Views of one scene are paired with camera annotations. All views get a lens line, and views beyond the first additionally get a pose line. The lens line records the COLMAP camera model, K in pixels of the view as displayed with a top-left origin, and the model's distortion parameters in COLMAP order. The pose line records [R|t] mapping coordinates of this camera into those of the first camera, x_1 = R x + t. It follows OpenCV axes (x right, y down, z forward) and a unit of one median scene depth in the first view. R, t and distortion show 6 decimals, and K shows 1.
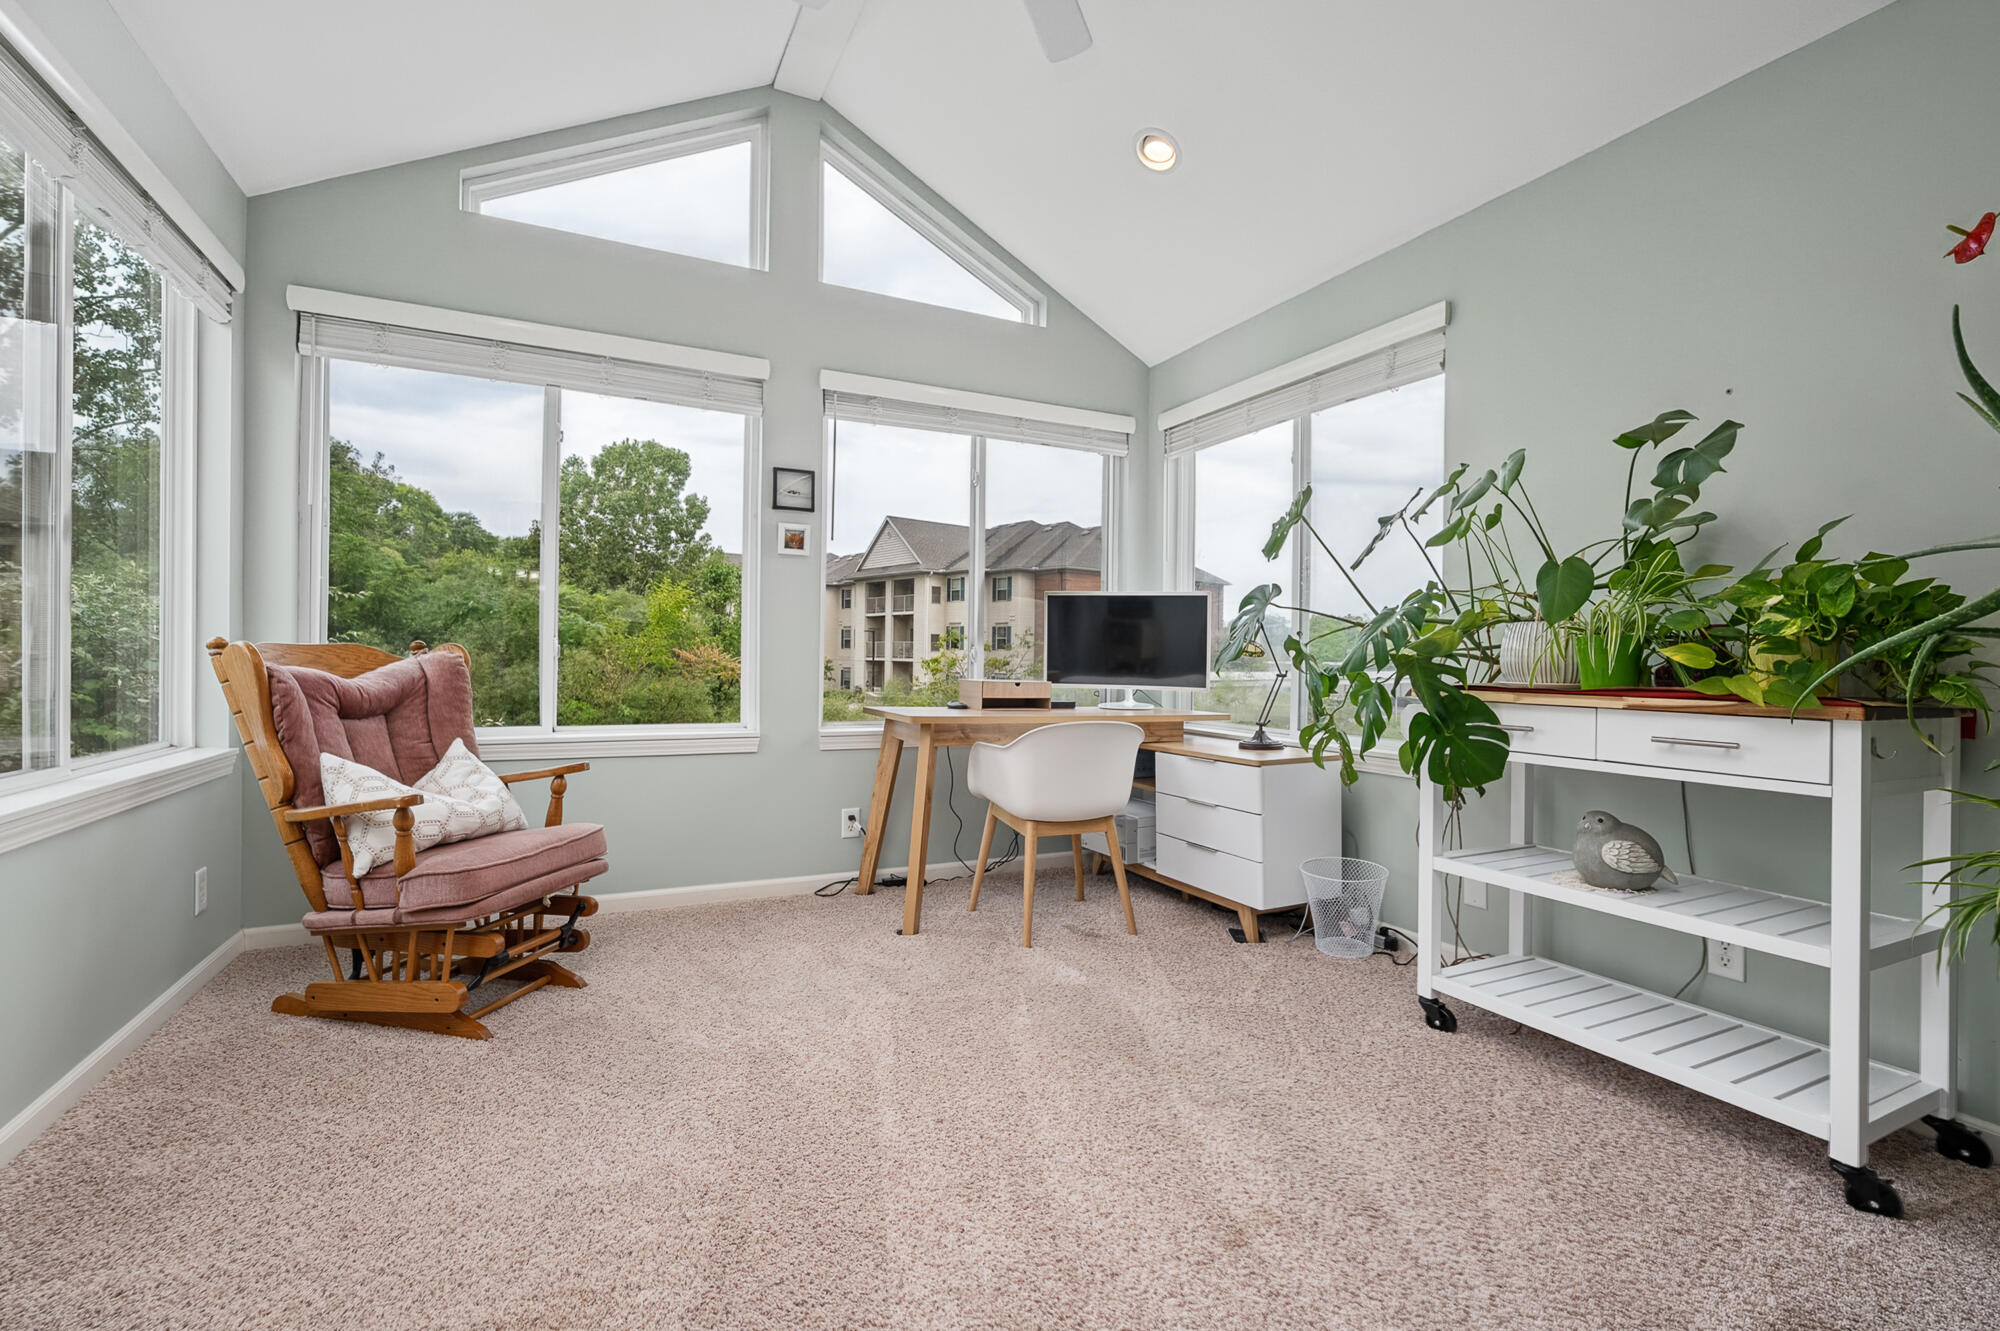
lens RADIAL K [[910.2, 0, 1010.7], [0, 910.2, 663.4], [0, 0, 1]] dist [0.004567, 0.001407]
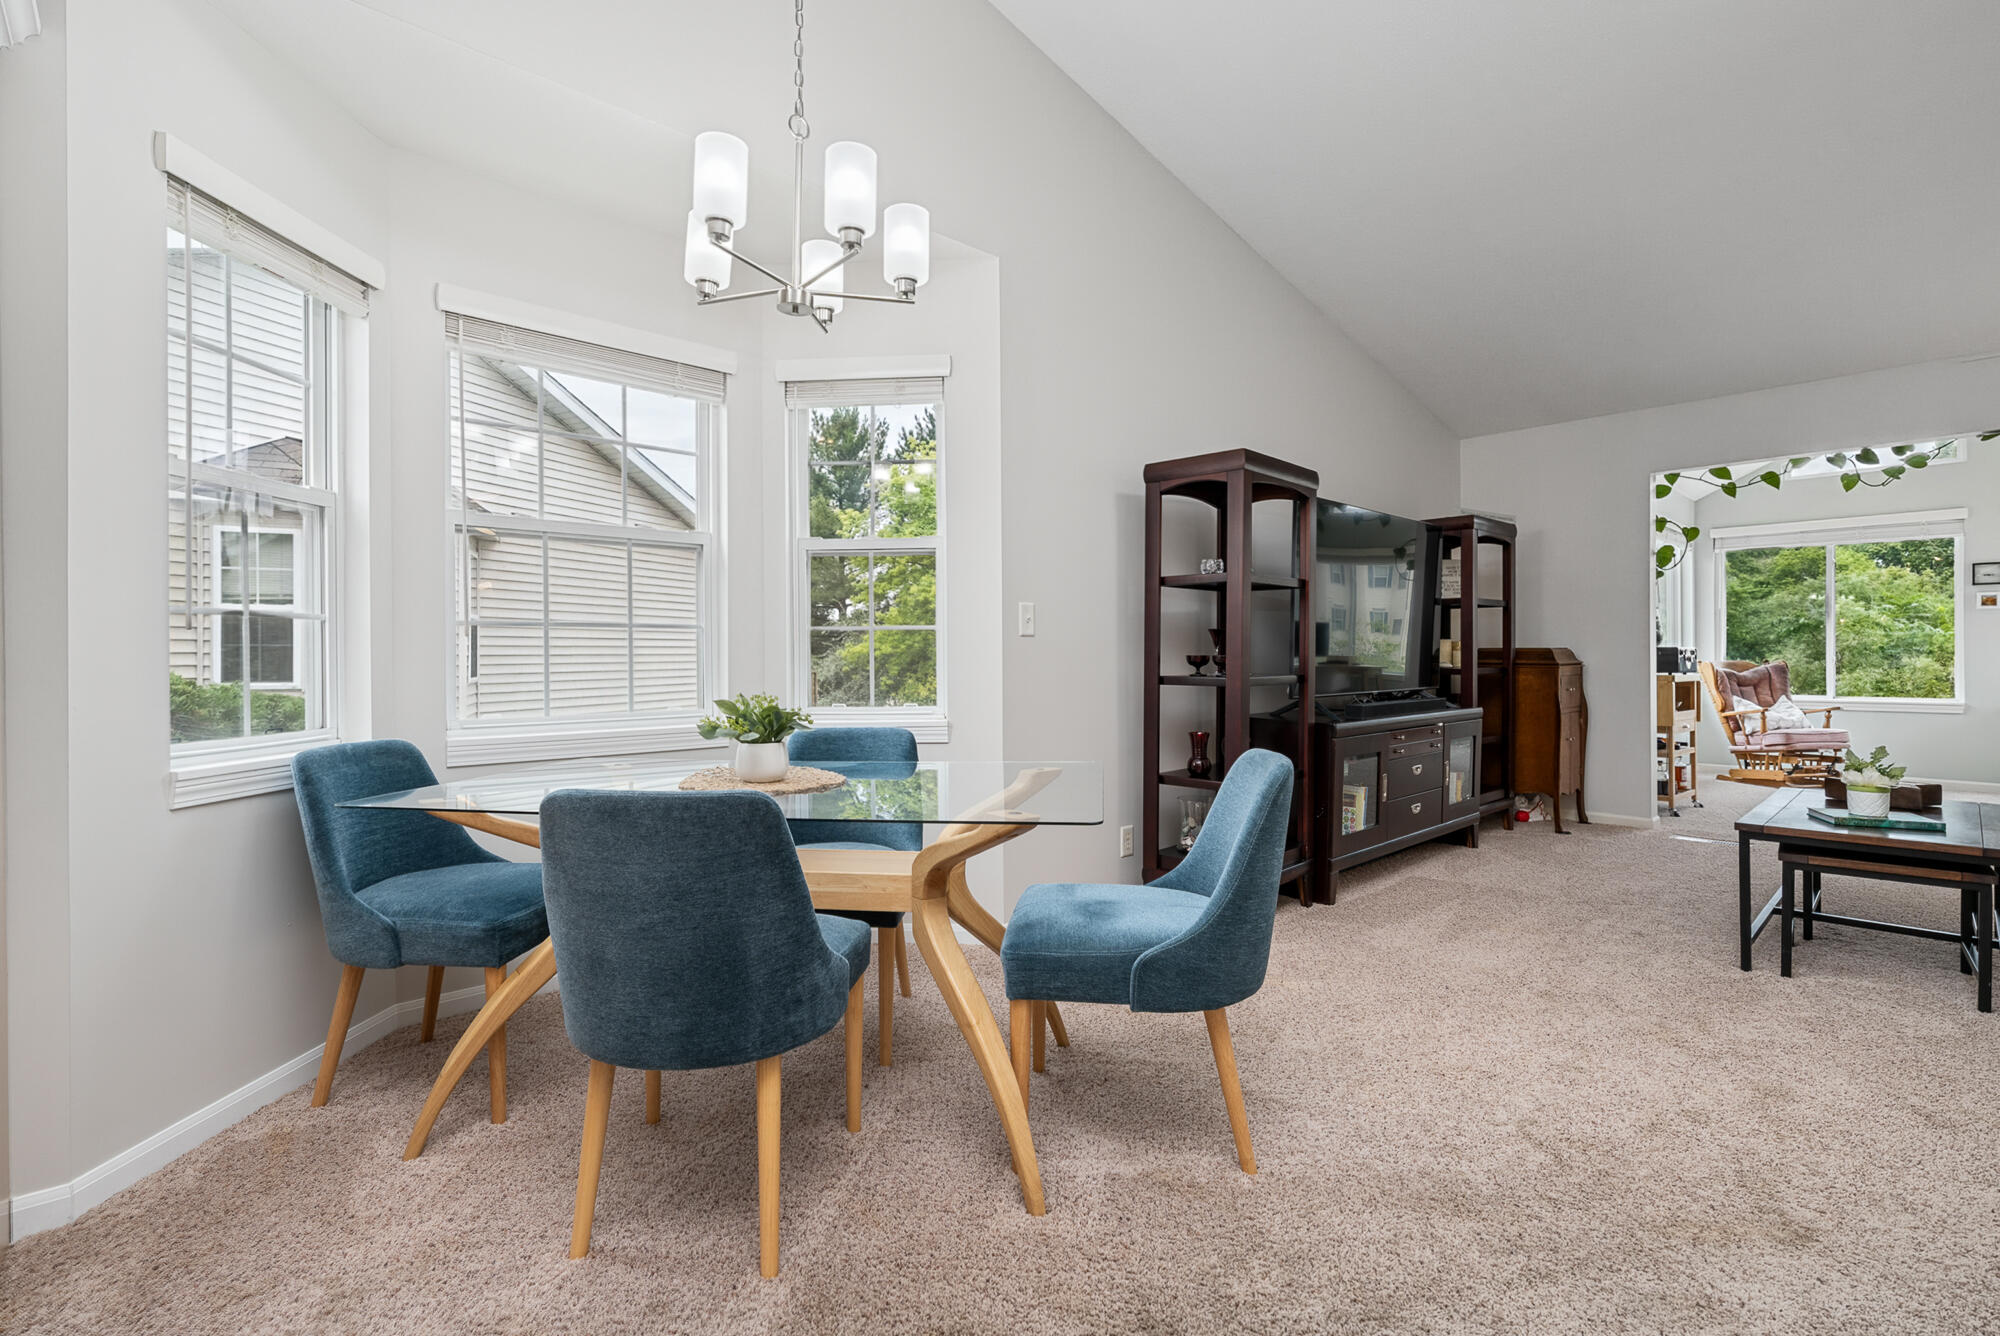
lens RADIAL K [[910.2, 0, 985.5], [0, 910.2, 658.8], [0, 0, 1]] dist [0.004567, 0.001407]
pose [[0.296087, -0.014008, -0.955058, 1.046462], [0.000483, 0.999895, -0.014516, 0.010694], [0.955161, 0.003837, 0.296063, -1.680248]]
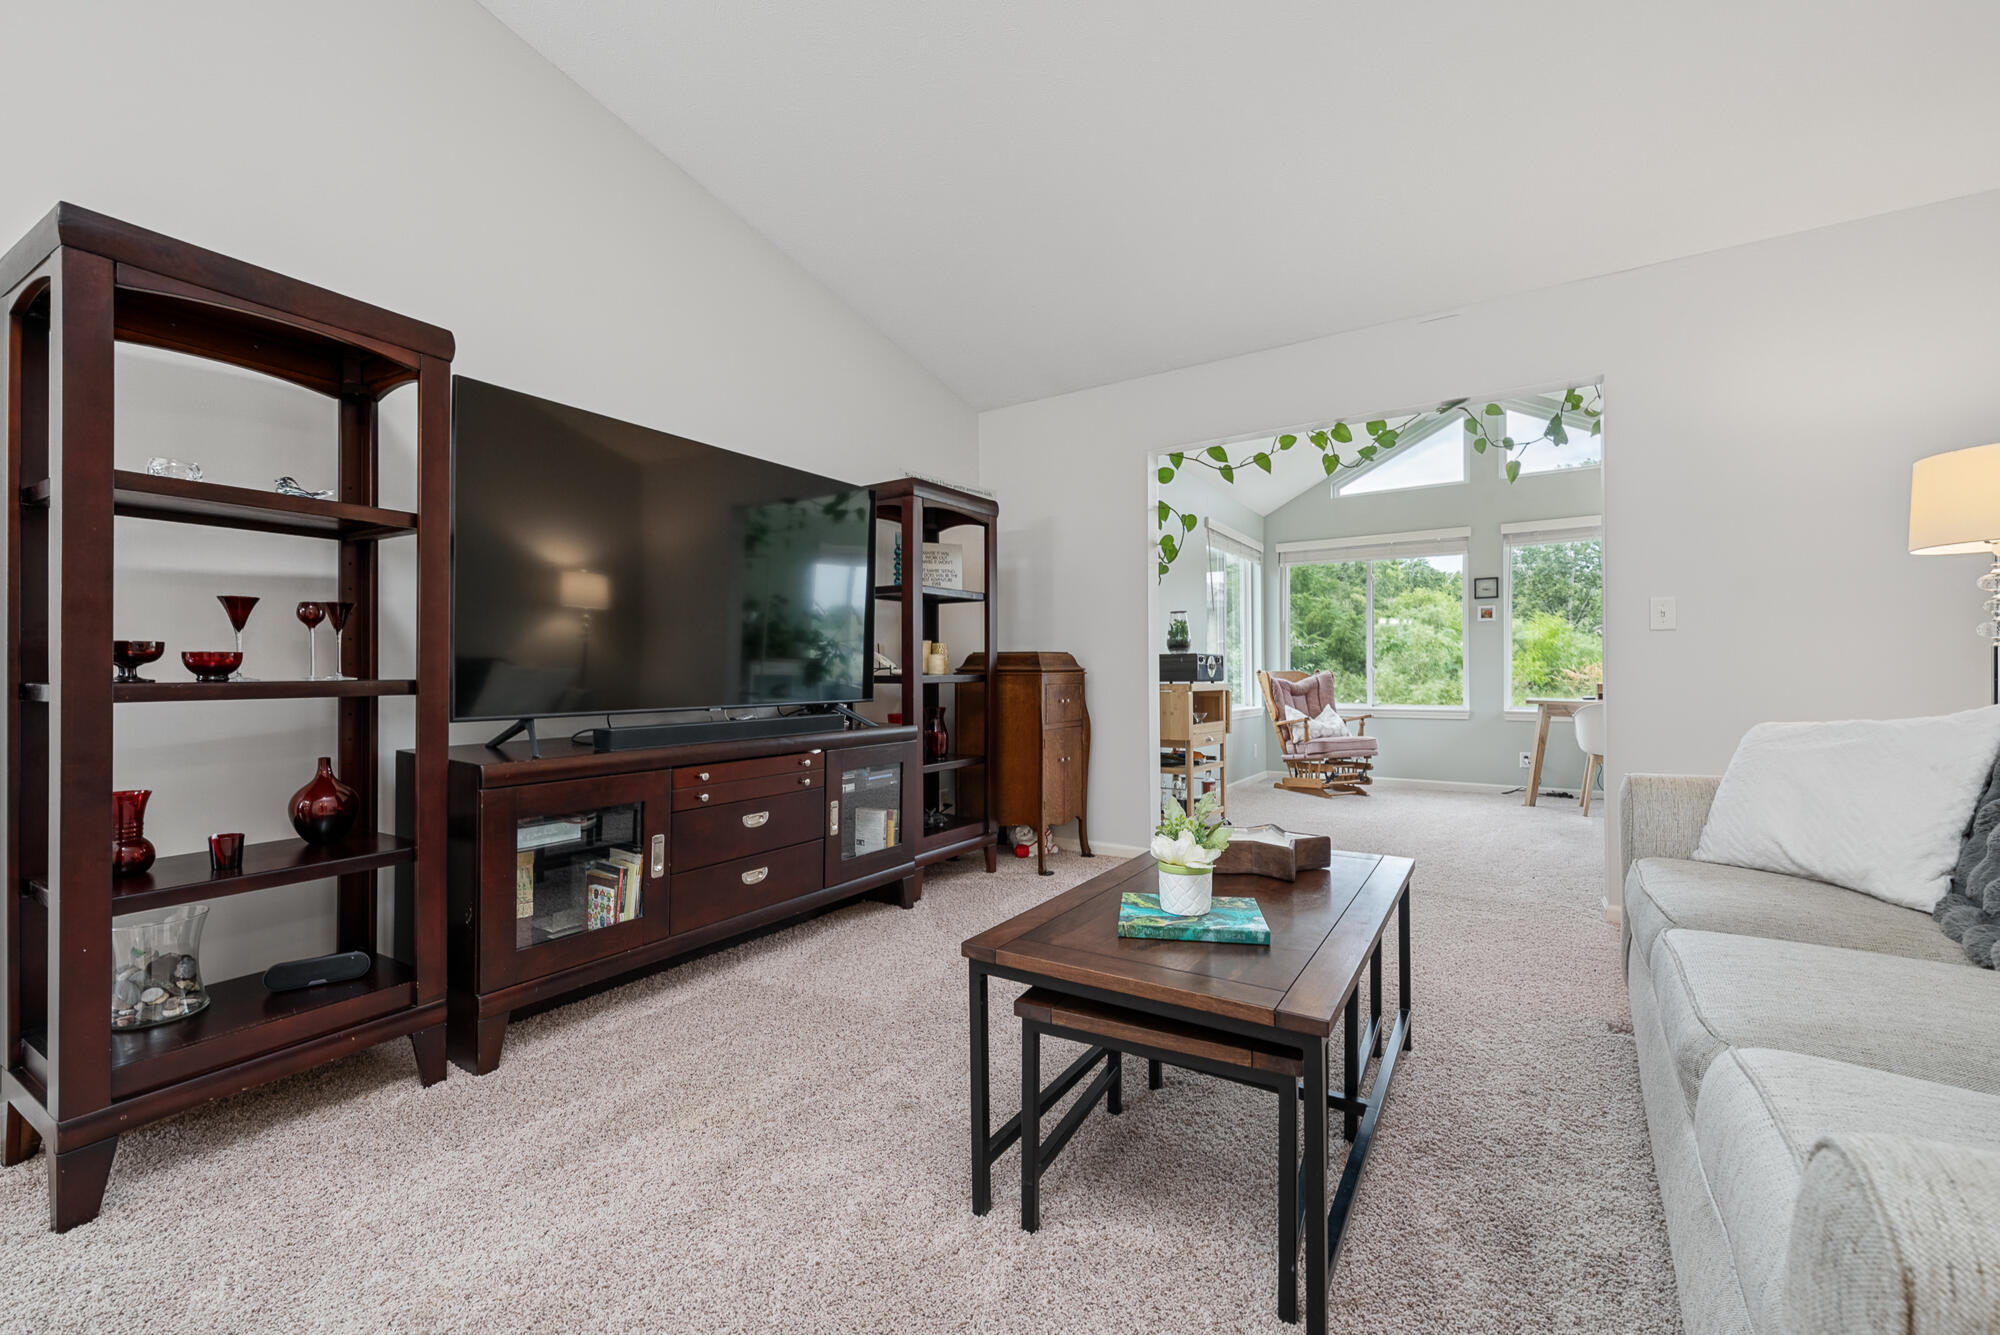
lens RADIAL K [[807.9, 0, 988.3], [0, 807.9, 674.2], [0, 0, 1]] dist [-0.002146, -0.000677]
pose [[0.514652, -0.017656, -0.857218, 0.791051], [0.006728, 0.999840, -0.016554, 0.021431], [0.857373, 0.002752, 0.514688, -0.937356]]
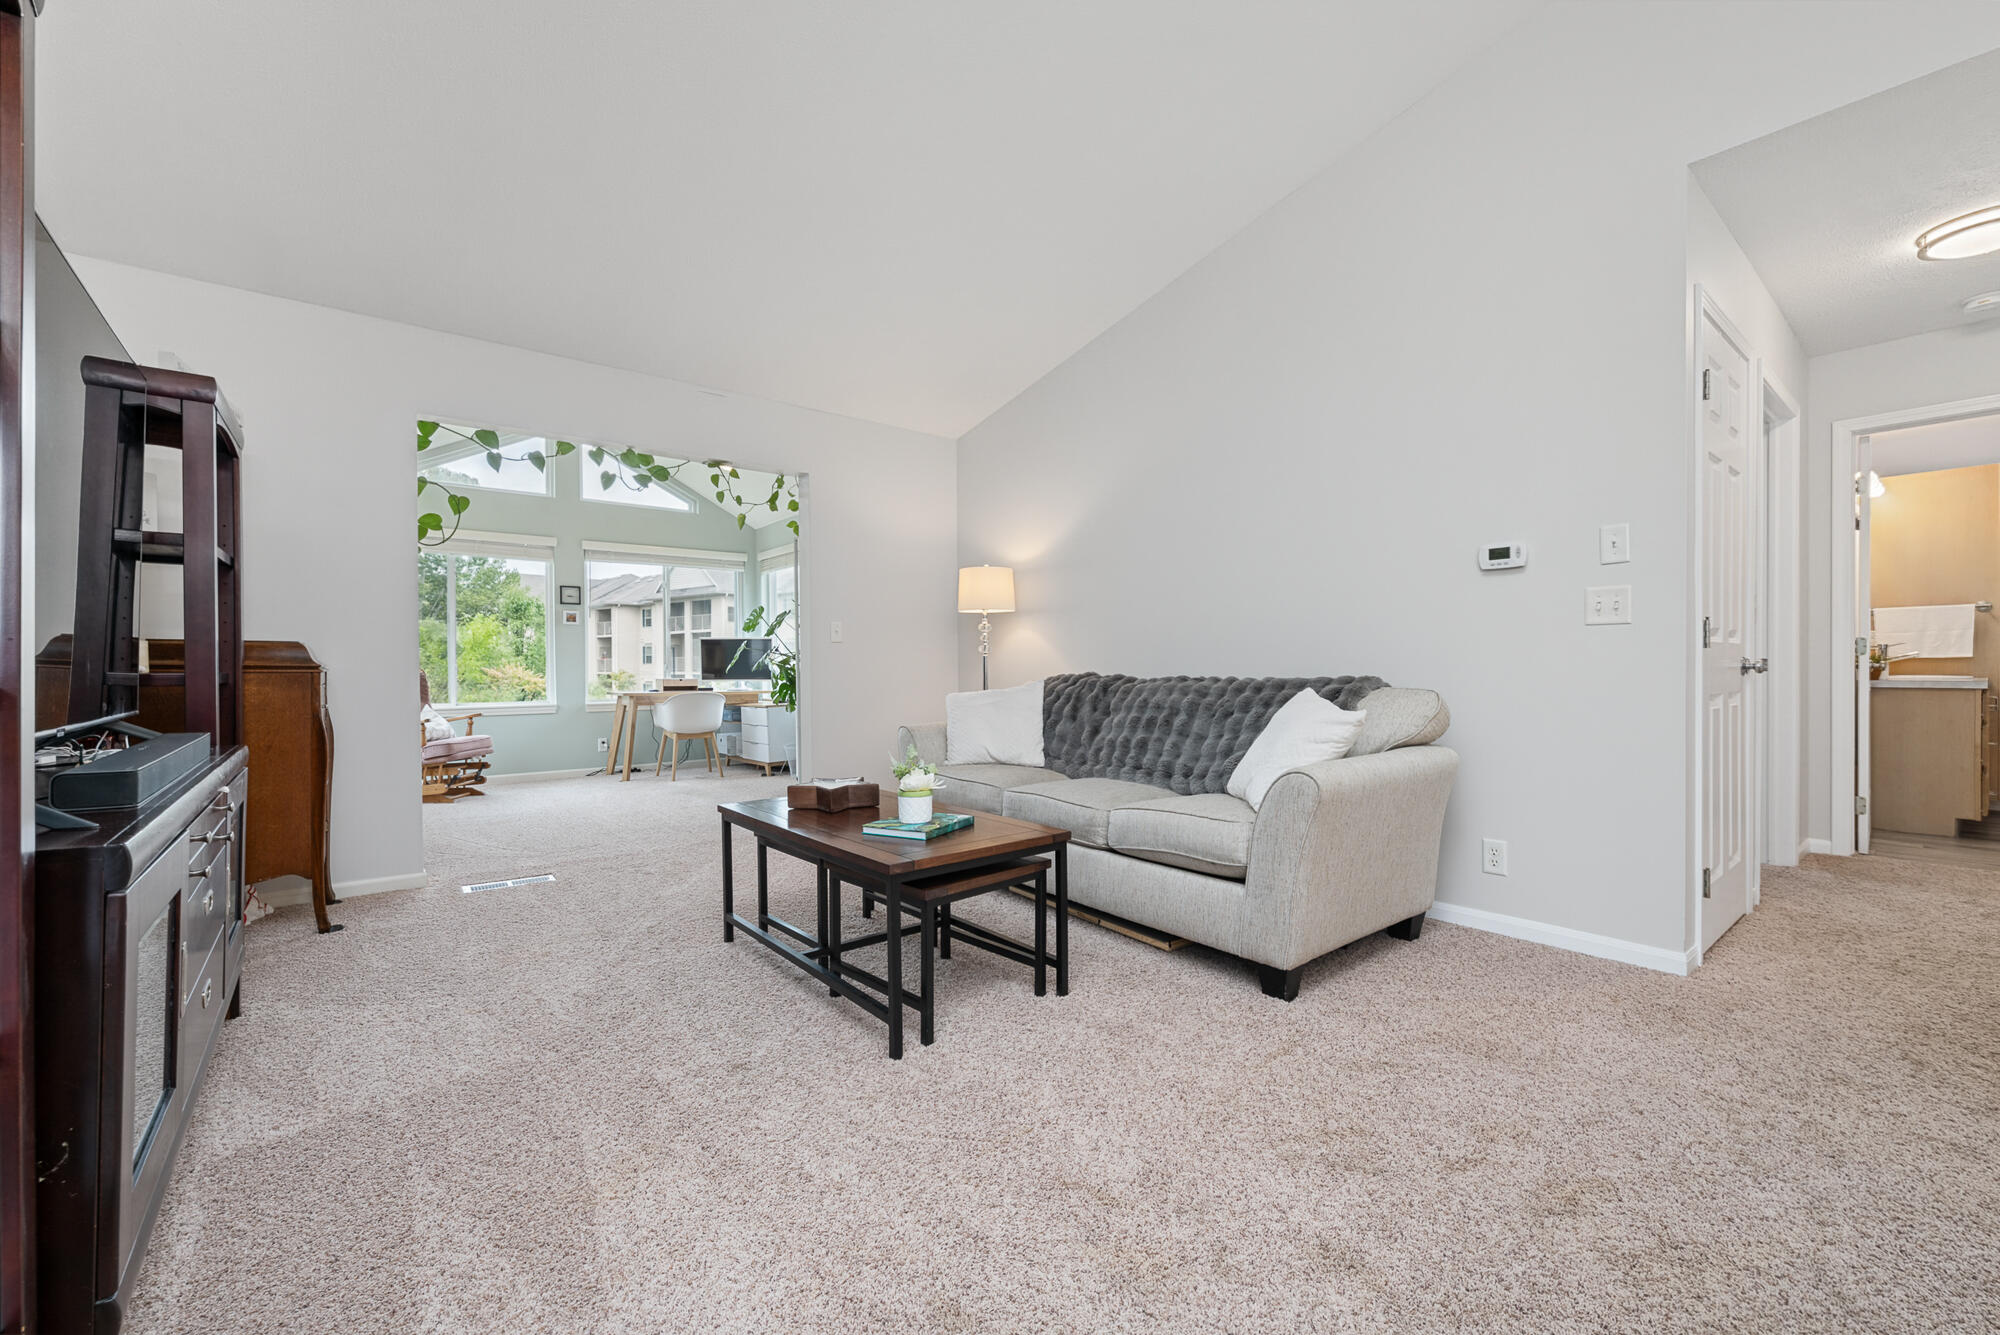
lens RADIAL K [[807.9, 0, 1005.9], [0, 807.9, 675.4], [0, 0, 1]] dist [-0.002146, -0.000677]
pose [[0.972109, -0.024646, 0.233230, 0.370997], [0.023649, 0.999695, 0.007069, 0.018755], [-0.233334, -0.001357, 0.972396, -1.307230]]
